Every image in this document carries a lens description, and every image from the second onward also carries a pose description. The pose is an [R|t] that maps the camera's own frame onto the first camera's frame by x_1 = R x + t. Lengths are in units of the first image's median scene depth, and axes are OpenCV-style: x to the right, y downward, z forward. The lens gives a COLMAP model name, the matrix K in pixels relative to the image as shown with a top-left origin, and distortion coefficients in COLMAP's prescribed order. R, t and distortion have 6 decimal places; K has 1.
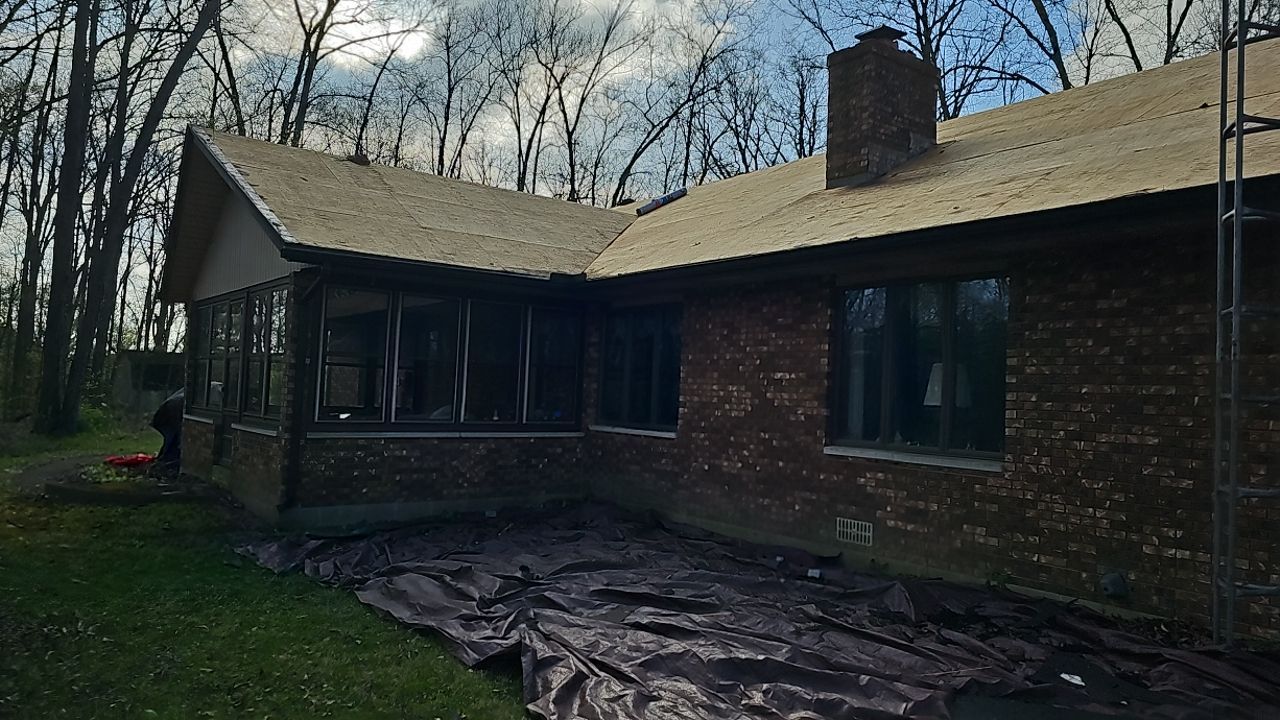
lens RADIAL K [[849.5, 0, 640.0], [0, 849.5, 360.0], [0, 0, 1]] dist [0.040724, -0.002448]
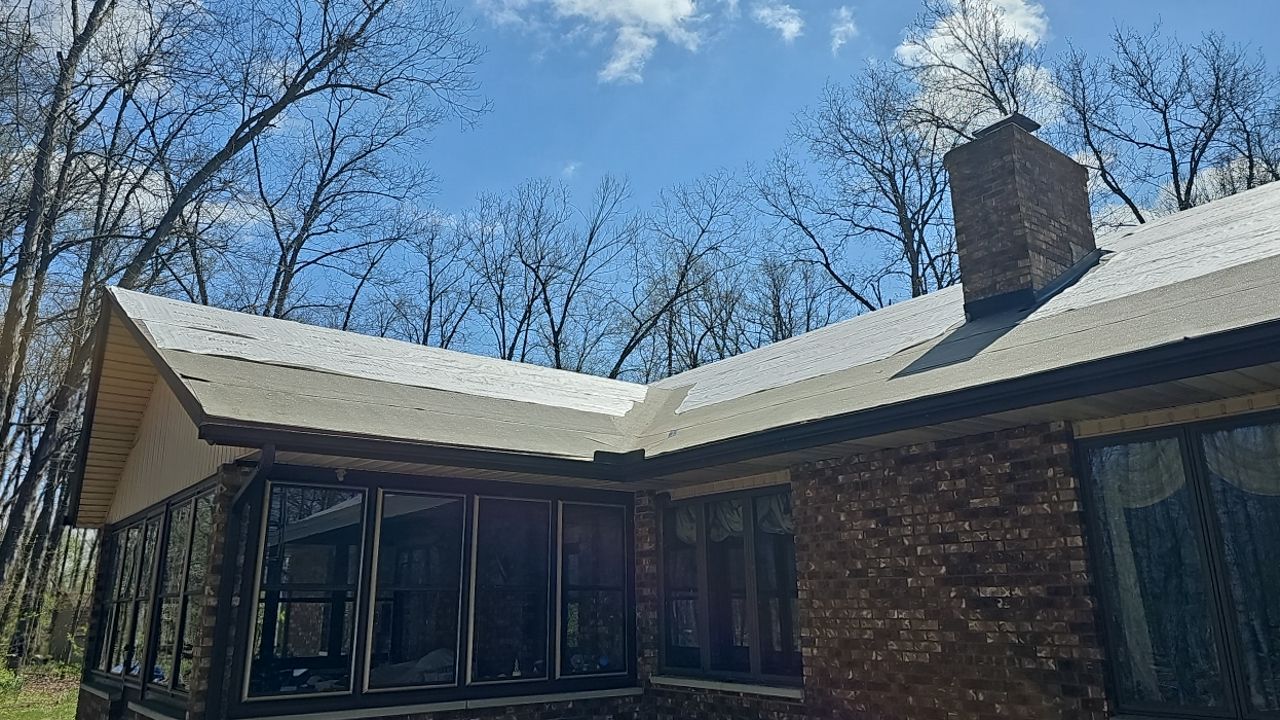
lens RADIAL K [[881.2, 0, 607.0], [0, 881.2, 366.3], [0, 0, 1]] dist [0.032255, -0.005279]
pose [[0.998673, -0.049261, -0.015012, -0.093756], [0.044551, 0.972658, -0.227927, -0.006218], [0.025830, 0.226956, 0.973562, 0.325622]]
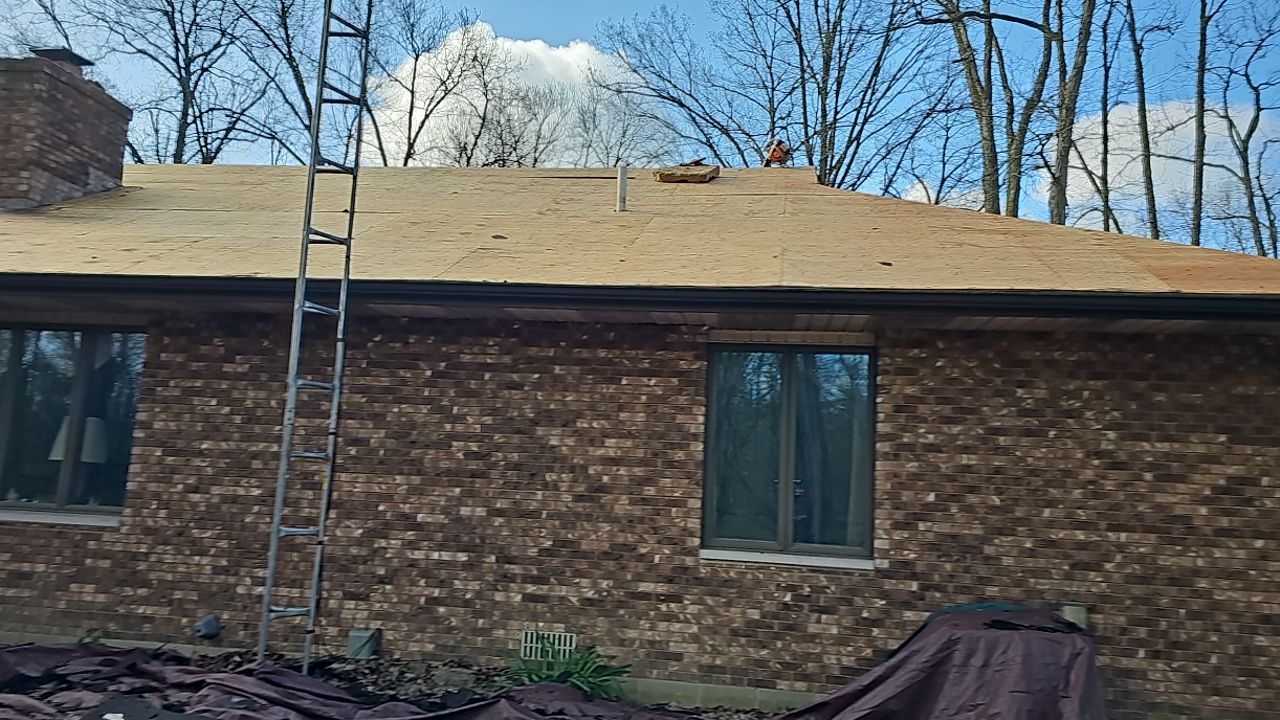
lens RADIAL K [[881.2, 0, 607.0], [0, 881.2, 366.3], [0, 0, 1]] dist [0.032255, -0.005279]
pose [[0.707581, 0.089577, 0.700931, 0.062725], [-0.051270, 0.995826, -0.075508, -0.004512], [-0.704770, 0.017491, 0.709221, -0.107836]]
